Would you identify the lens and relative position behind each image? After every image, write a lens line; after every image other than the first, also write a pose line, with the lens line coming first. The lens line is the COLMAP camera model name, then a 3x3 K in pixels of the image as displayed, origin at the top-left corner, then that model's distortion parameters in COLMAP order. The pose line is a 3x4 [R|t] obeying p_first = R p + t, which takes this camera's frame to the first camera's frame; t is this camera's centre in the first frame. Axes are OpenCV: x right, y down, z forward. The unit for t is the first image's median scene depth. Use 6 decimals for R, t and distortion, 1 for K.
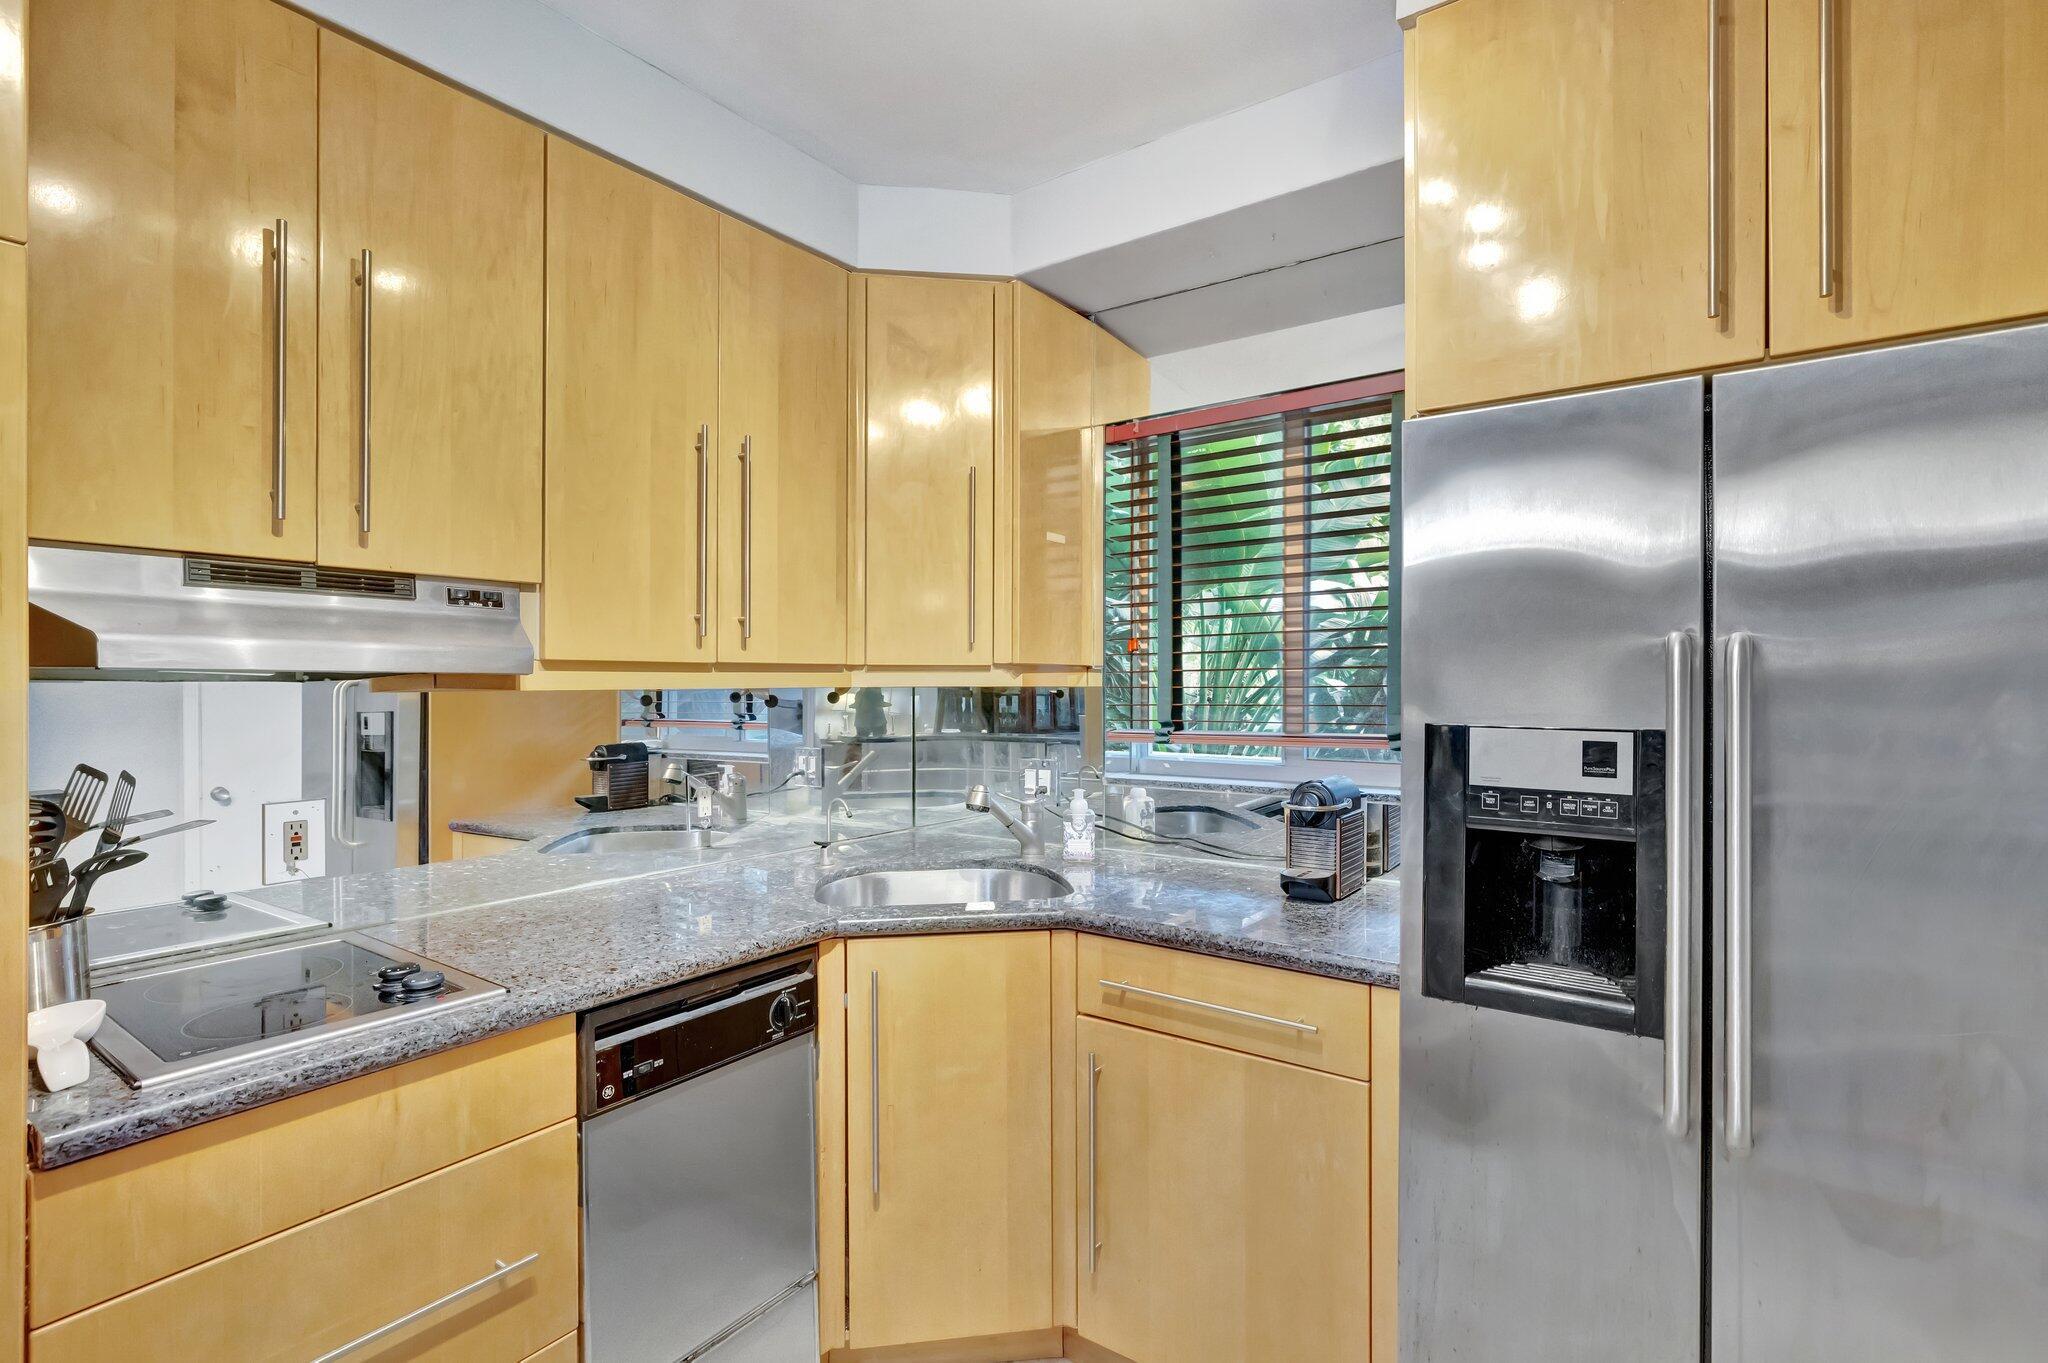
lens RADIAL K [[976.8, 0, 1024.0], [0, 976.8, 681.5], [0, 0, 1]] dist [0.001153, 0.000219]
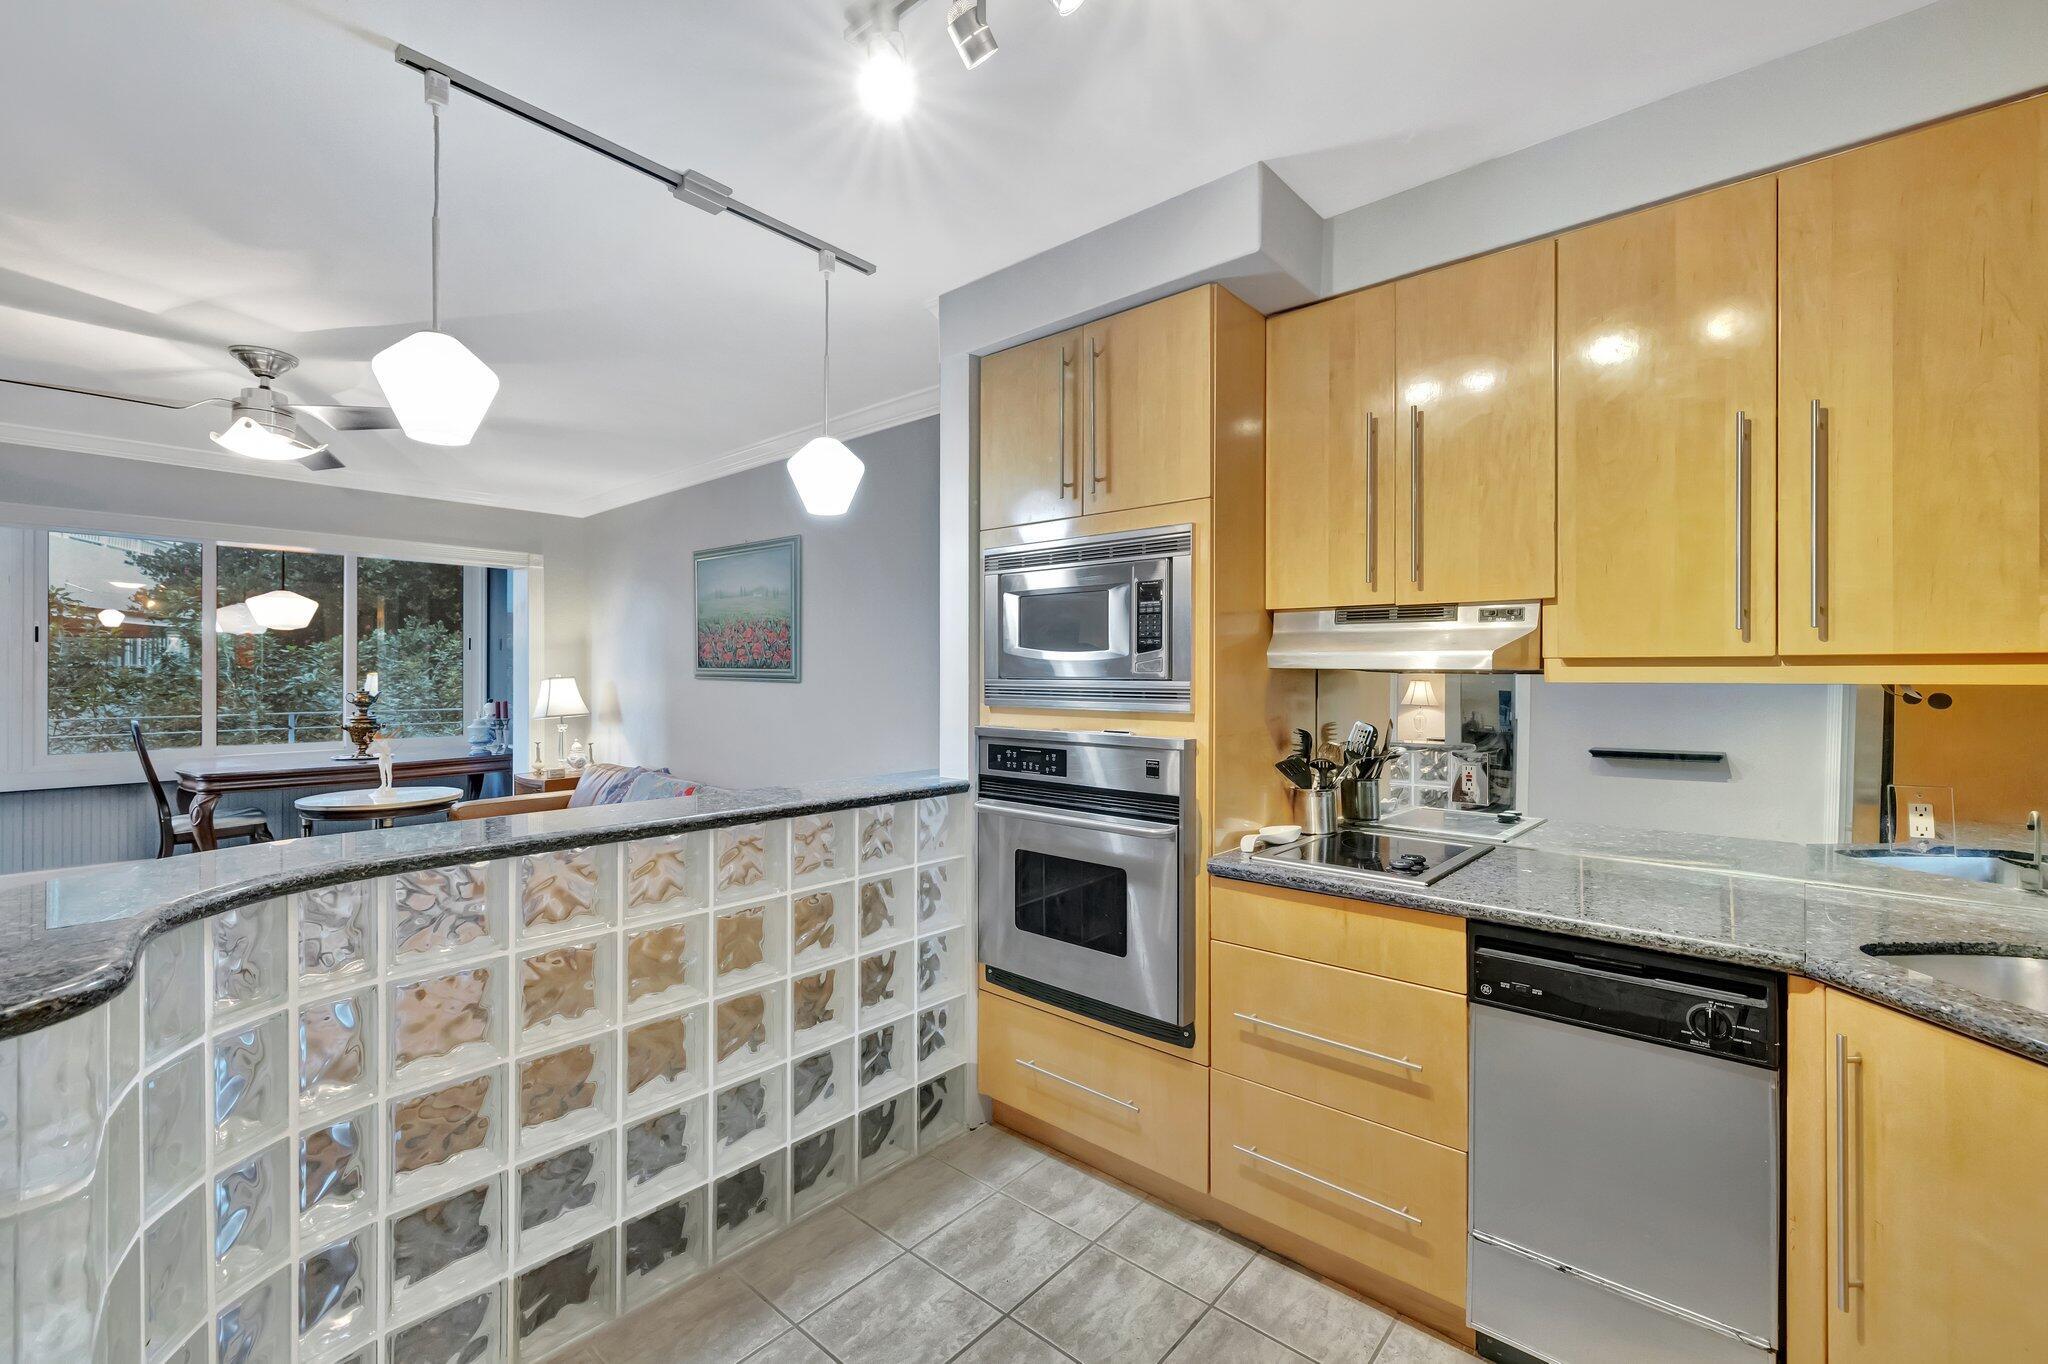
lens RADIAL K [[864.8, 0, 1006.1], [0, 864.8, 665.8], [0, 0, 1]] dist [-0.000791, -0.000188]
pose [[-0.113019, -0.005667, -0.993577, 0.652986], [-0.000355, 0.999984, -0.005664, -0.005090], [0.993593, -0.000288, -0.113020, 0.400223]]
